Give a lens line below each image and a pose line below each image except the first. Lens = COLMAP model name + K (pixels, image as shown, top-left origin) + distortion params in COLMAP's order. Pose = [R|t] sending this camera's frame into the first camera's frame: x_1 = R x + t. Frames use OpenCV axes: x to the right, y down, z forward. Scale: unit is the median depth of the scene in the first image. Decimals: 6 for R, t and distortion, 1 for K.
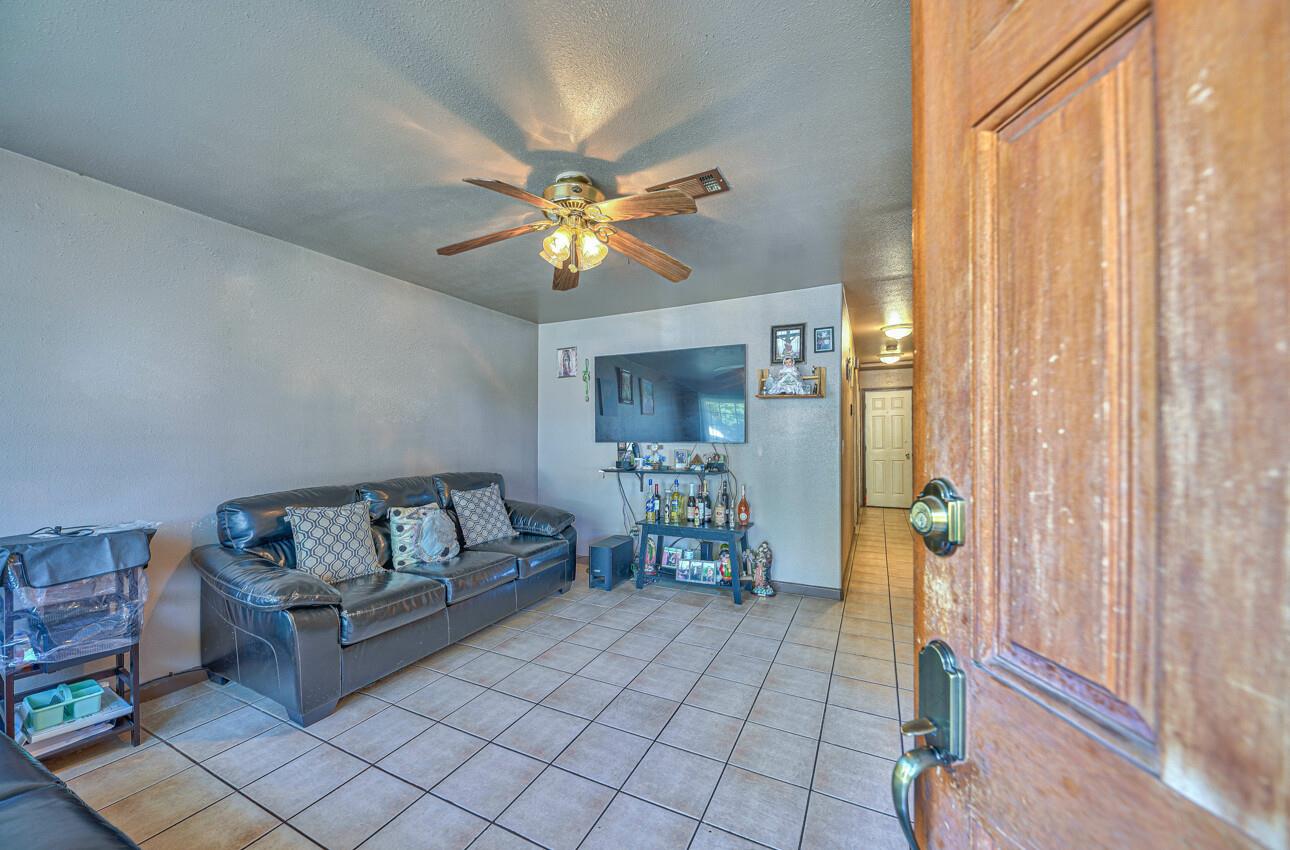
lens RADIAL K [[471.1, 0, 645.6], [0, 471.1, 434.8], [0, 0, 1]] dist [-0.000299, -0.000012]
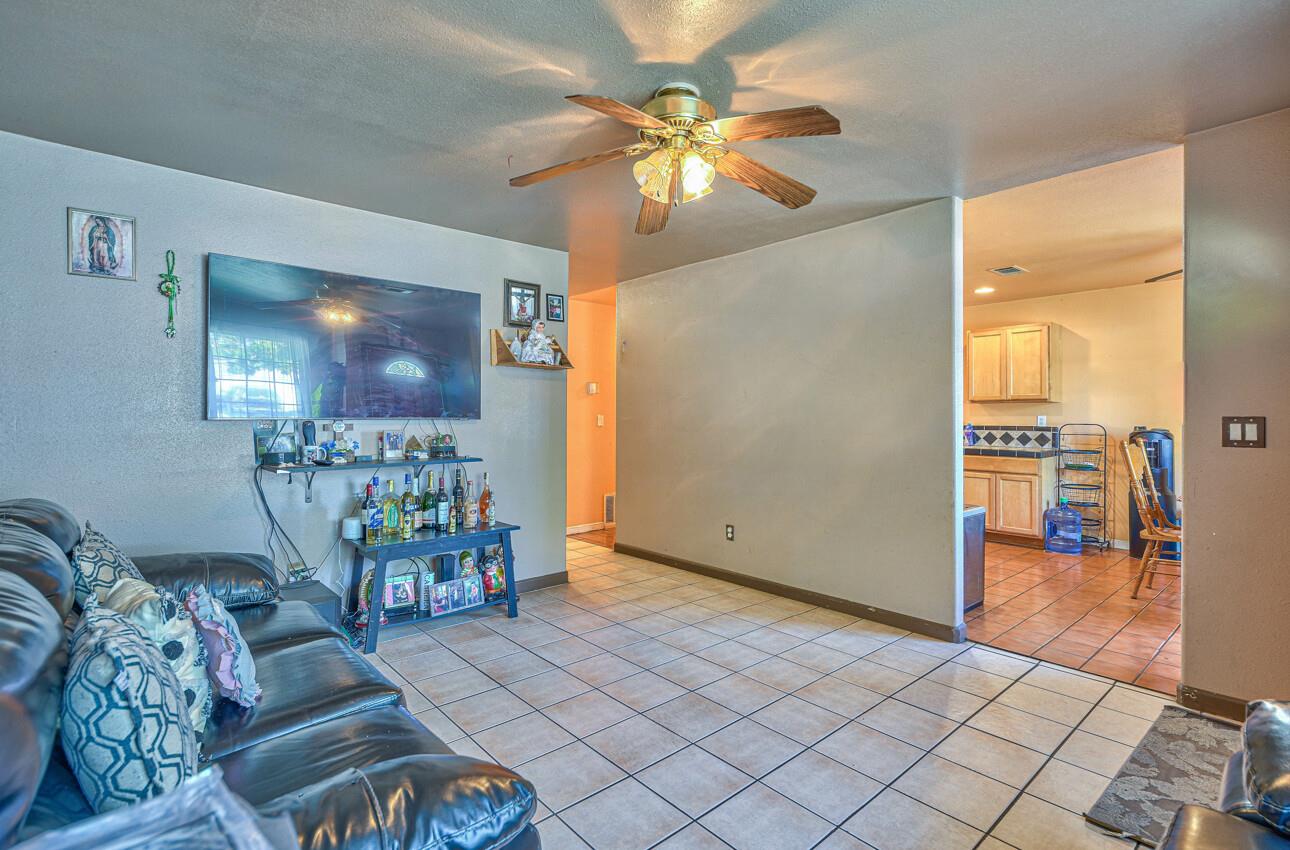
lens RADIAL K [[605.0, 0, 649.6], [0, 605.0, 408.8], [0, 0, 1]] dist [0.000354, 0.000134]
pose [[0.375779, 0.012081, 0.926631, -0.655352], [-0.006783, 0.999924, -0.010285, 0.008914], [-0.926684, -0.002421, 0.375833, 0.374999]]
